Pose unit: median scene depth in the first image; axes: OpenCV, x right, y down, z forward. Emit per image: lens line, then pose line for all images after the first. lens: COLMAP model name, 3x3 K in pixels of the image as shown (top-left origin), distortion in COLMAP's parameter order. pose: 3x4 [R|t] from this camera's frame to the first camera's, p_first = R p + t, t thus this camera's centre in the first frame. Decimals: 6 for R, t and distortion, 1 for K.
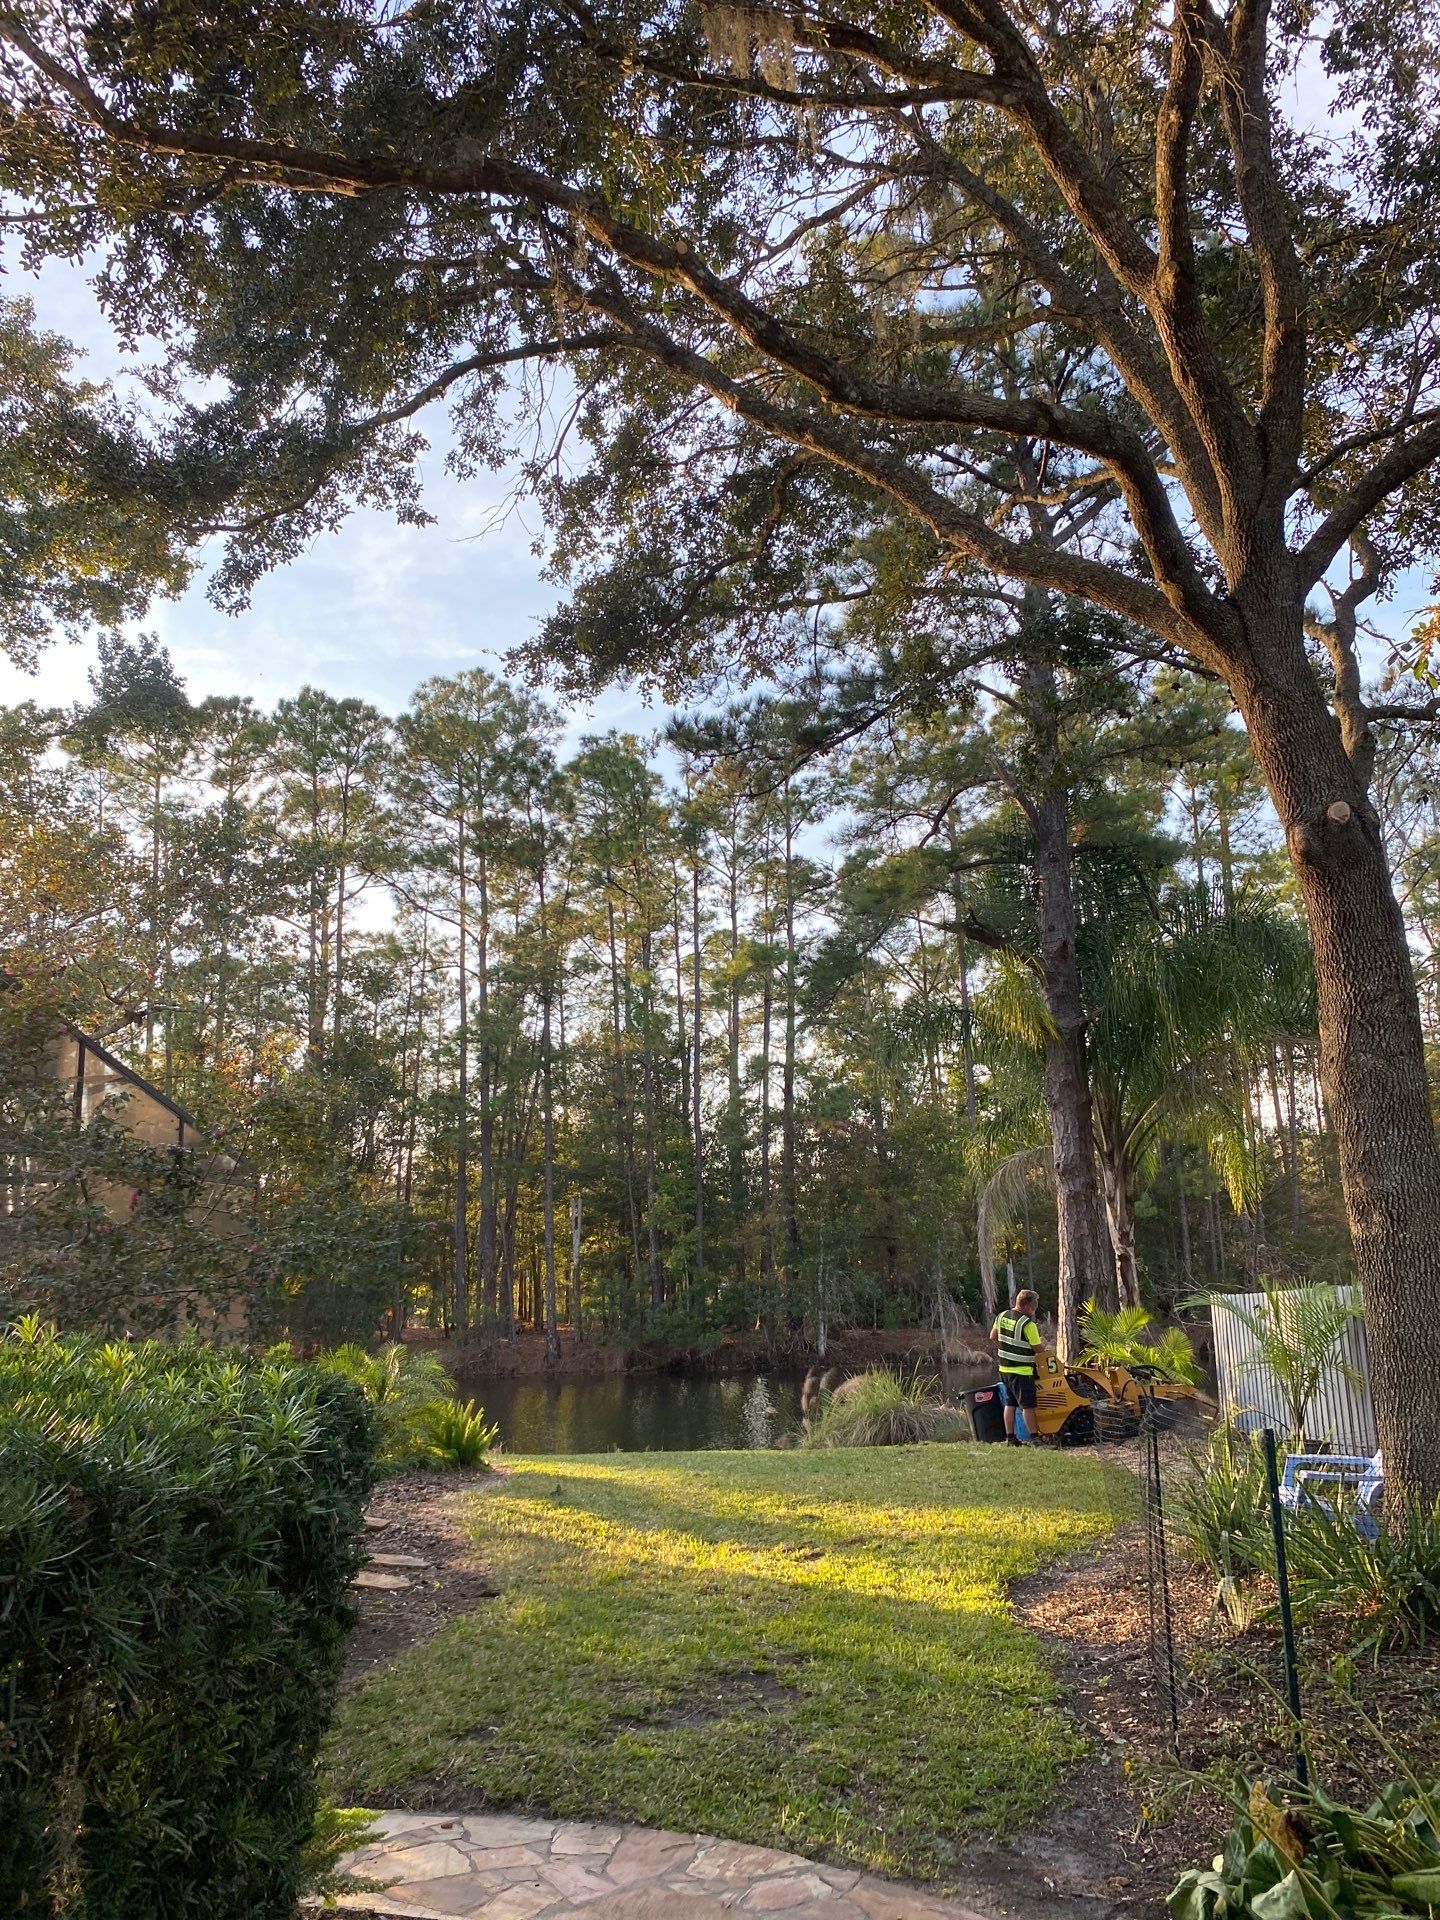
lens RADIAL K [[1492.0, 0, 715.3], [0, 1492.0, 957.1], [0, 0, 1]] dist [0.023613, -0.015823]
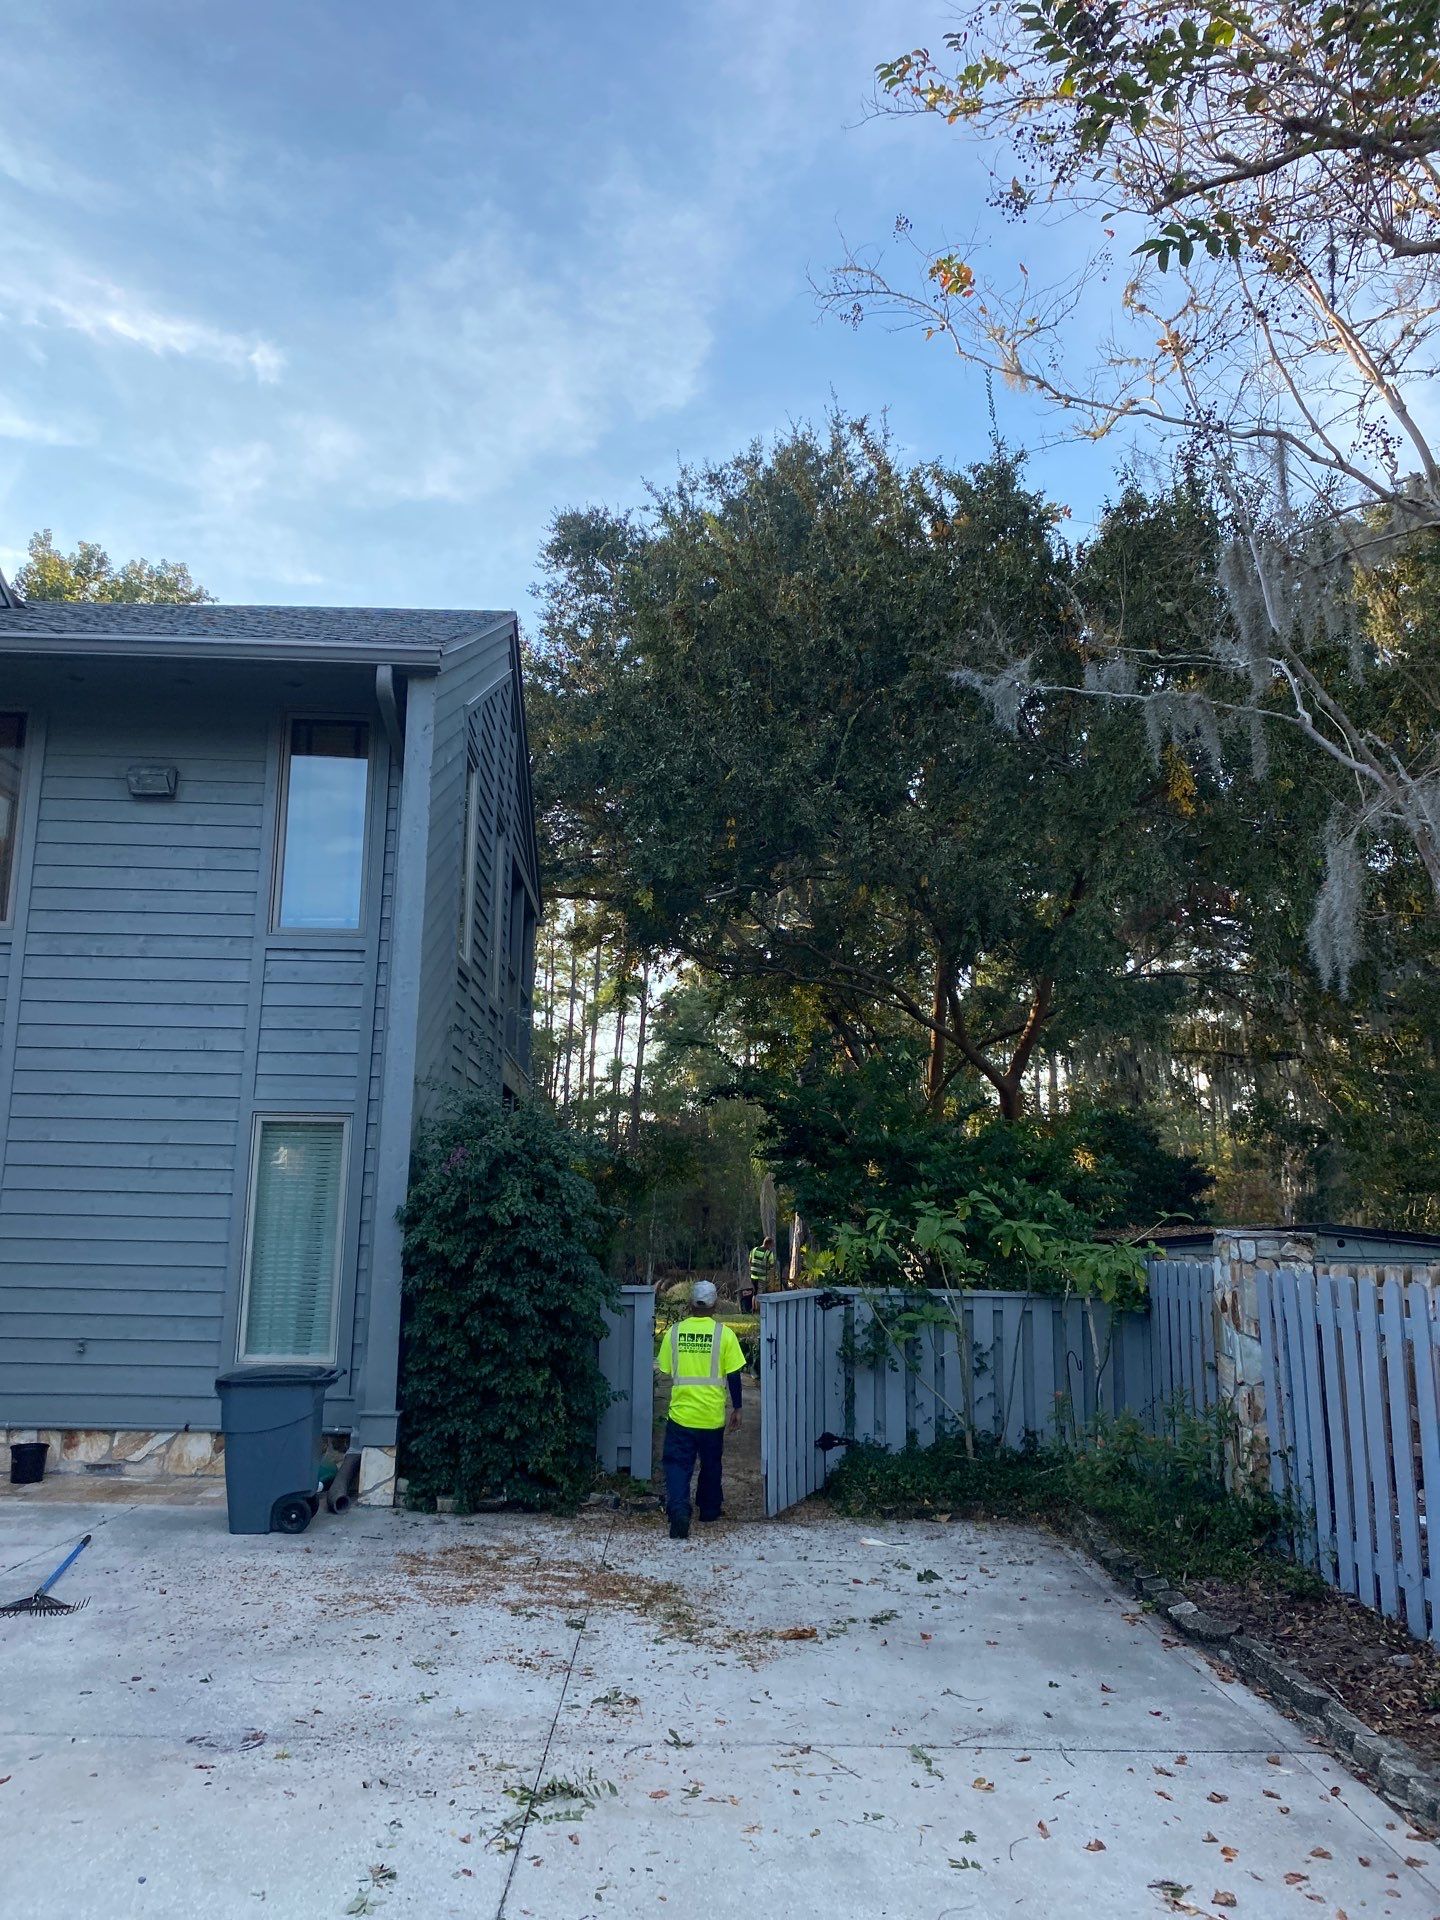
lens RADIAL K [[1492.0, 0, 715.3], [0, 1492.0, 957.1], [0, 0, 1]] dist [0.023613, -0.015823]
pose [[0.992492, 0.048153, 0.112434, -0.104879], [-0.052409, 0.998005, 0.035206, -0.215628], [-0.110514, -0.040834, 0.993035, -0.940608]]
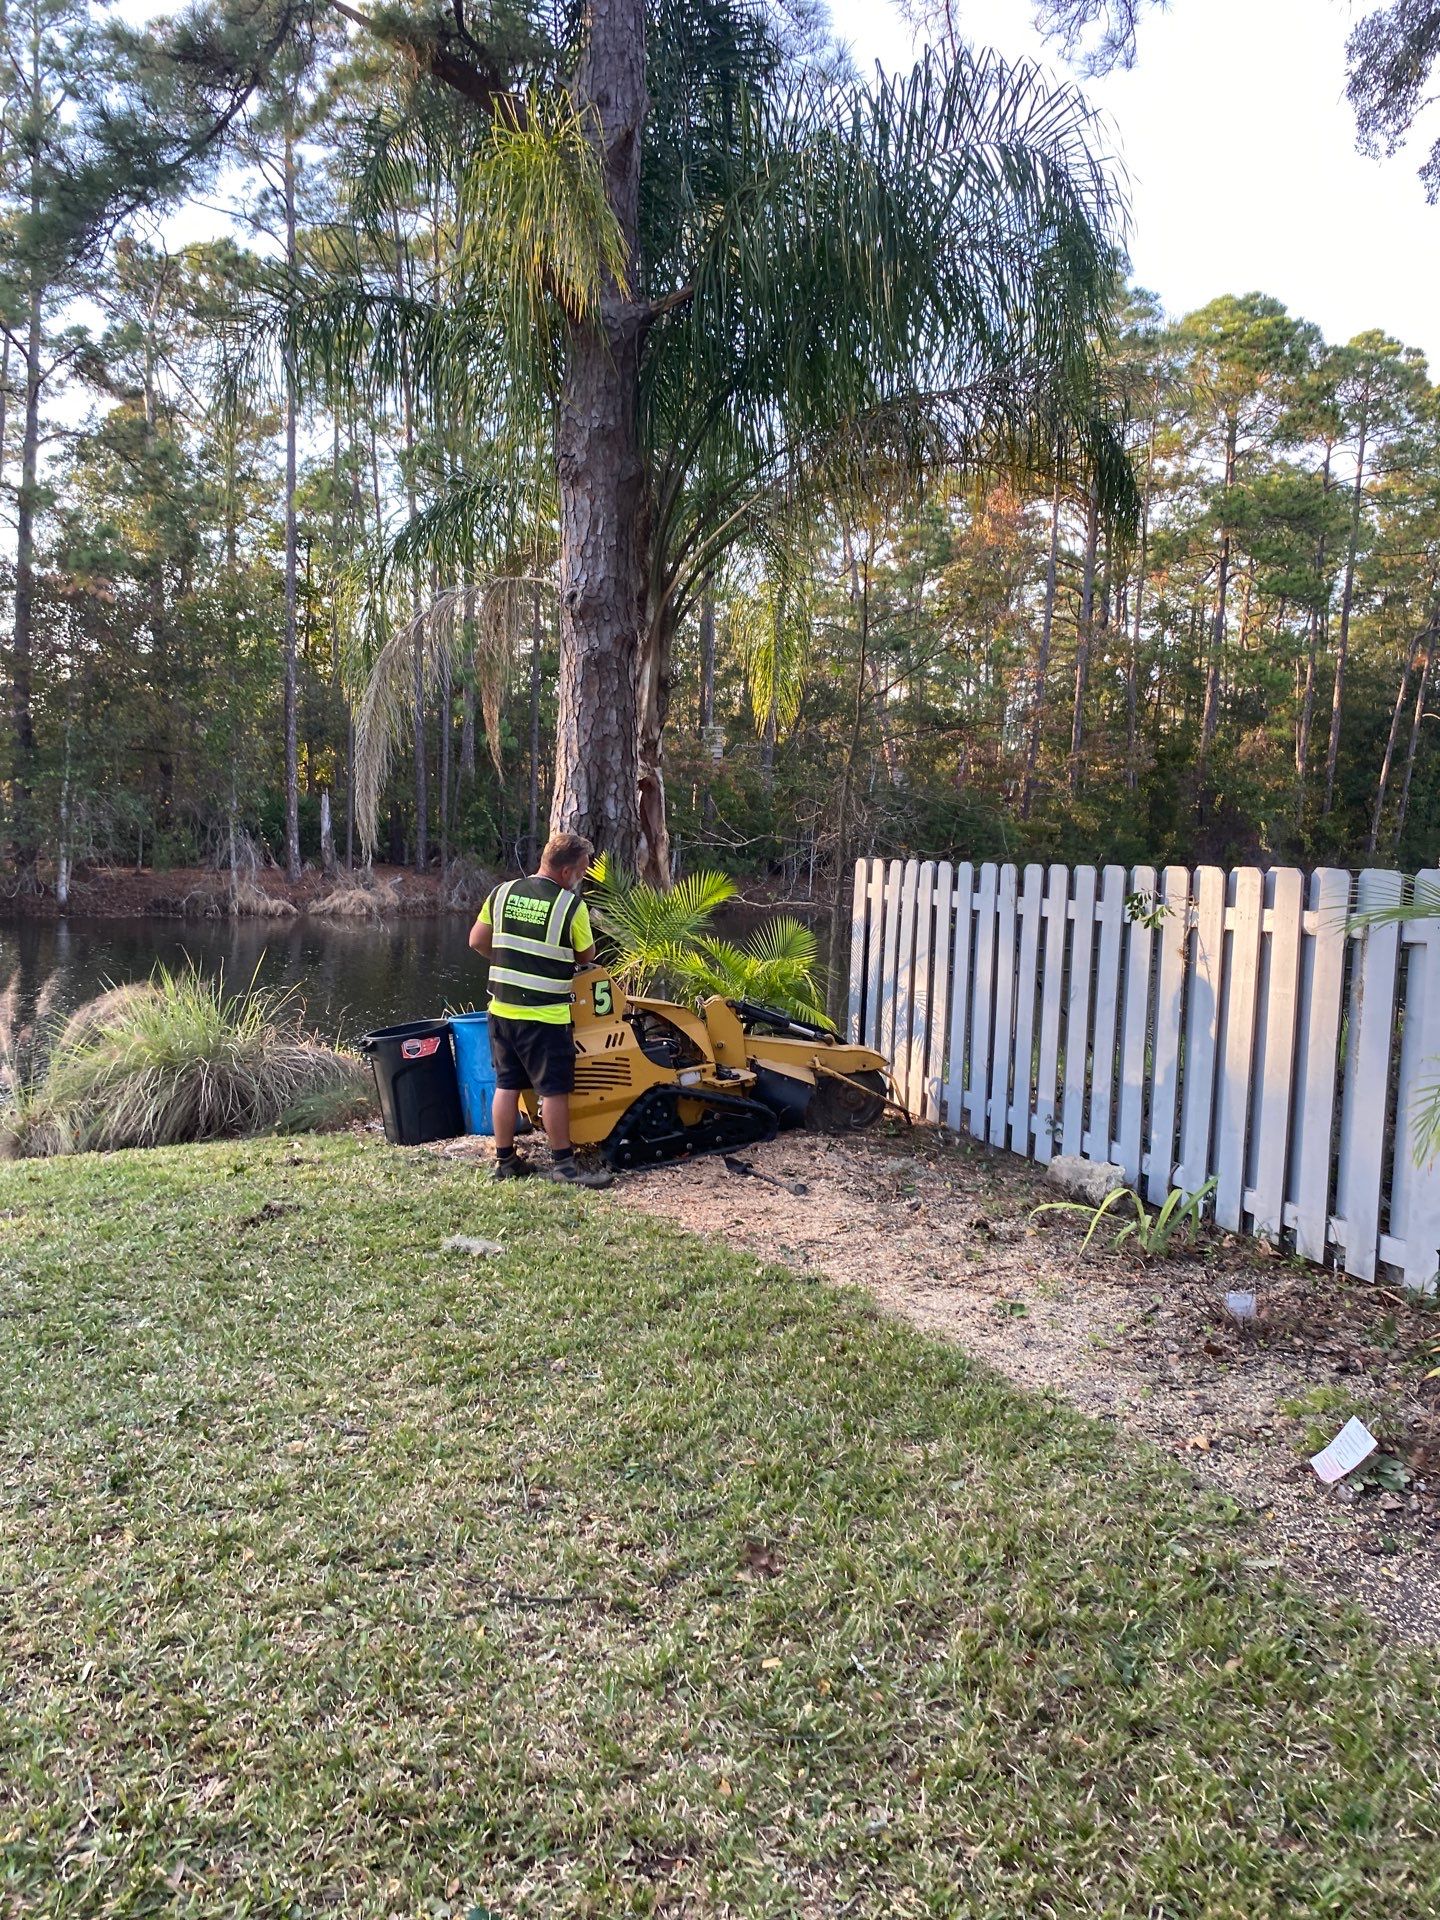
lens RADIAL K [[1492.0, 0, 715.3], [0, 1492.0, 957.1], [0, 0, 1]] dist [0.023613, -0.015823]
pose [[0.887164, 0.017635, 0.461116, 0.039892], [-0.154680, 0.952823, 0.261155, 0.116966], [-0.434757, -0.303013, 0.848039, 0.514352]]
